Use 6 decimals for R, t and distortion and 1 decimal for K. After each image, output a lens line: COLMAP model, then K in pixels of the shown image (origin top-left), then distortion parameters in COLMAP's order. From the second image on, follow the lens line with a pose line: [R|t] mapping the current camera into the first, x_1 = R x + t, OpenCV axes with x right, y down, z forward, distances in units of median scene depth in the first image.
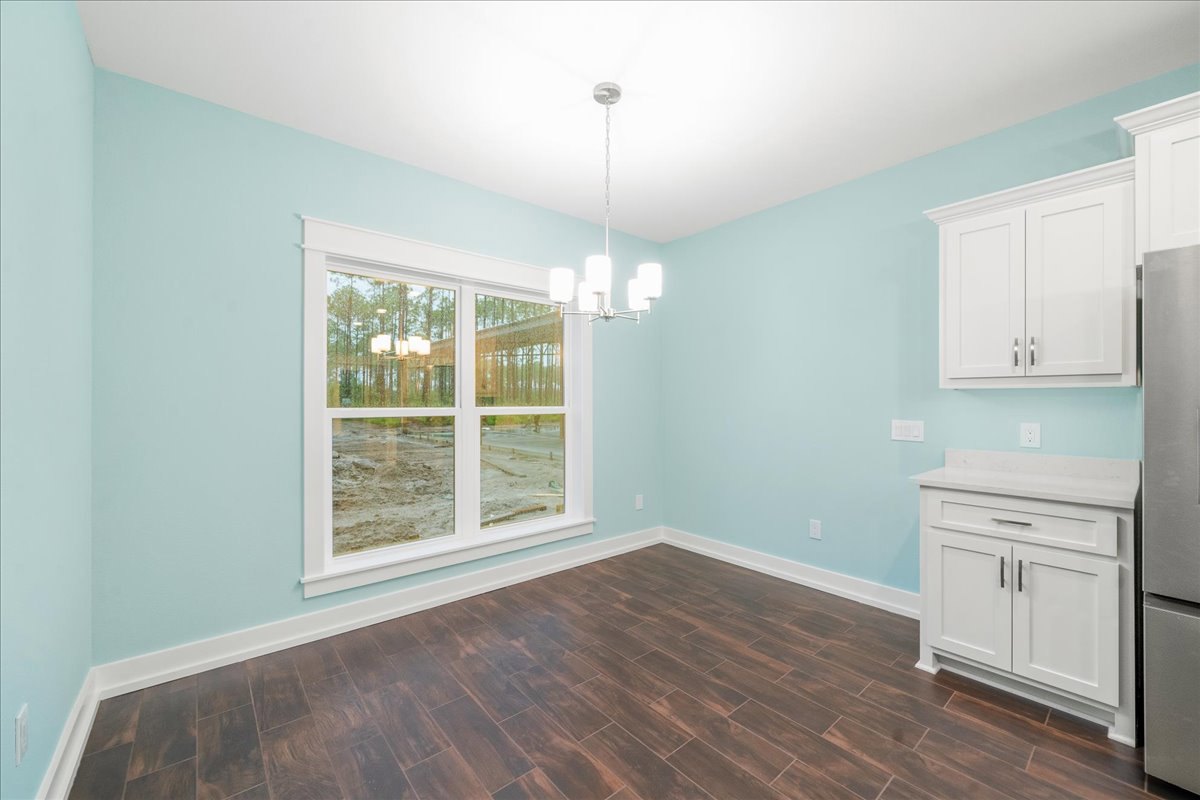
lens RADIAL K [[468.2, 0, 594.5], [0, 468.2, 400.0], [0, 0, 1]] dist [-0.003765, 0.001232]
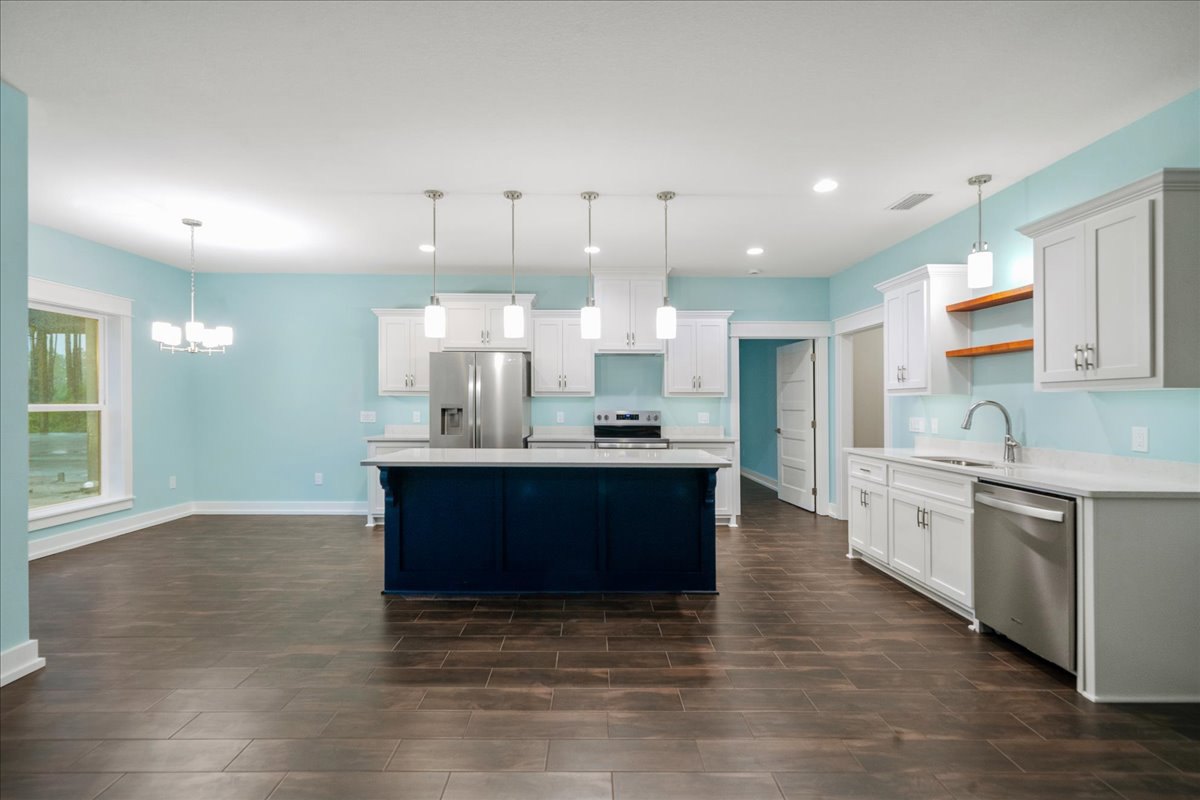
lens RADIAL K [[573.0, 0, 614.9], [0, 573.0, 408.9], [0, 0, 1]] dist [-0.000317, 0.001525]
pose [[0.614714, -0.004615, 0.788736, -0.629497], [-0.008912, 0.999878, 0.012797, -0.006962], [-0.788699, -0.014895, 0.614599, -1.400085]]
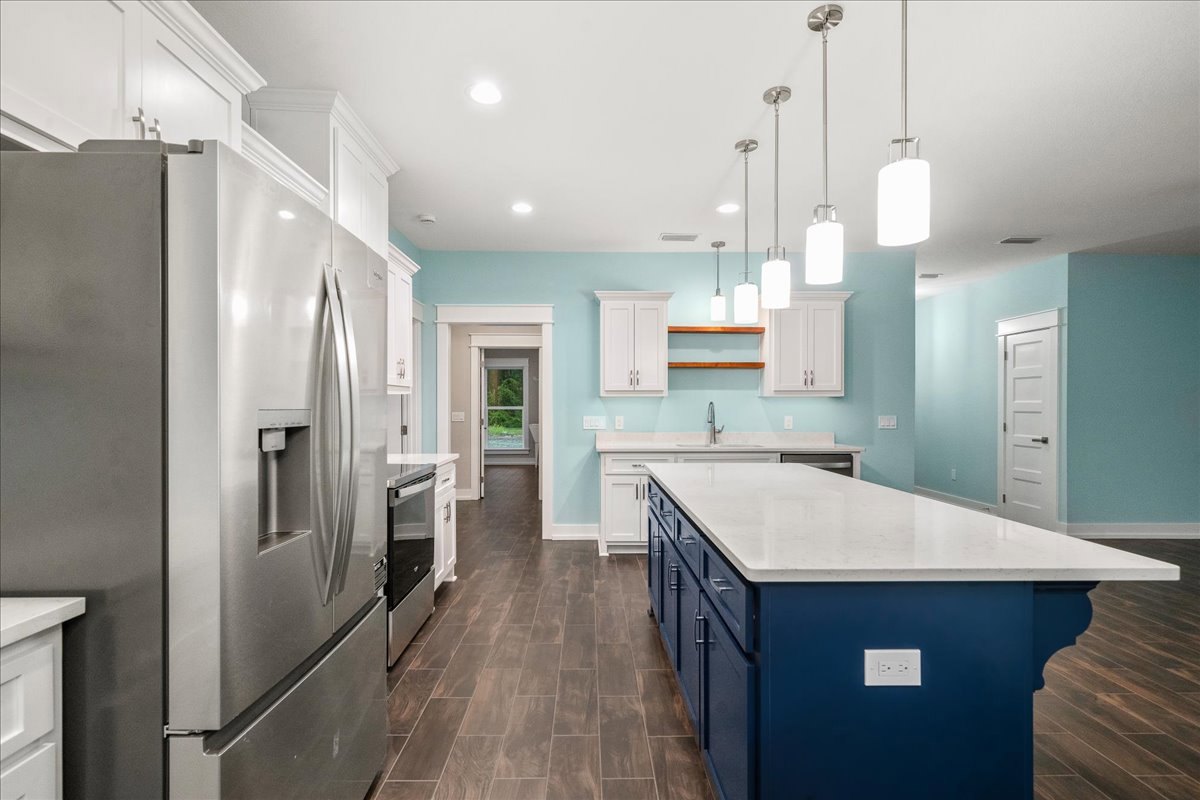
lens RADIAL K [[579.1, 0, 590.1], [0, 579.1, 401.0], [0, 0, 1]] dist [0.003480, 0.000743]
pose [[-0.778078, 0.001703, 0.628165, 0.246410], [-0.003116, 0.999974, -0.006571, -0.003751], [-0.628160, -0.007070, -0.778052, 0.912065]]
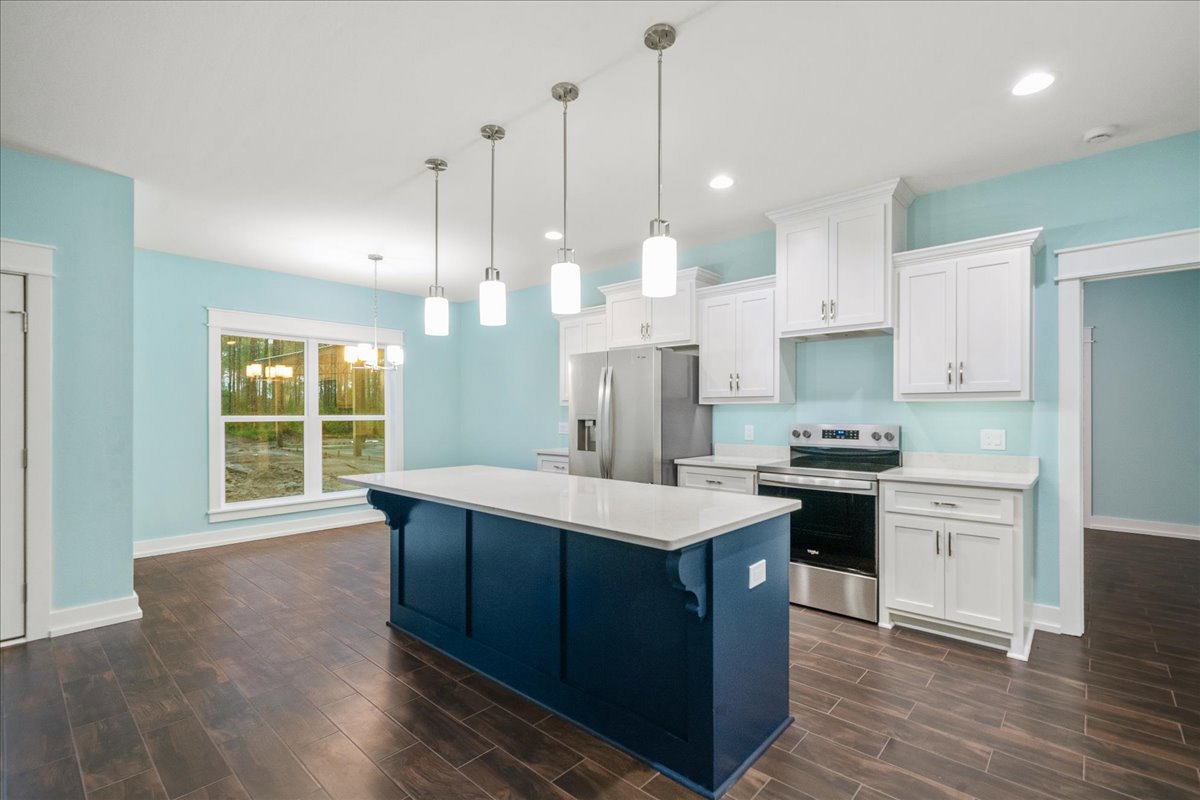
lens RADIAL K [[573.0, 0, 596.5], [0, 573.0, 414.4], [0, 0, 1]] dist [-0.000317, 0.001525]
pose [[0.993475, 0.000601, 0.114052, 0.625857], [-0.001421, 0.999974, 0.007116, -0.005191], [-0.114045, -0.007231, 0.993449, -1.405890]]
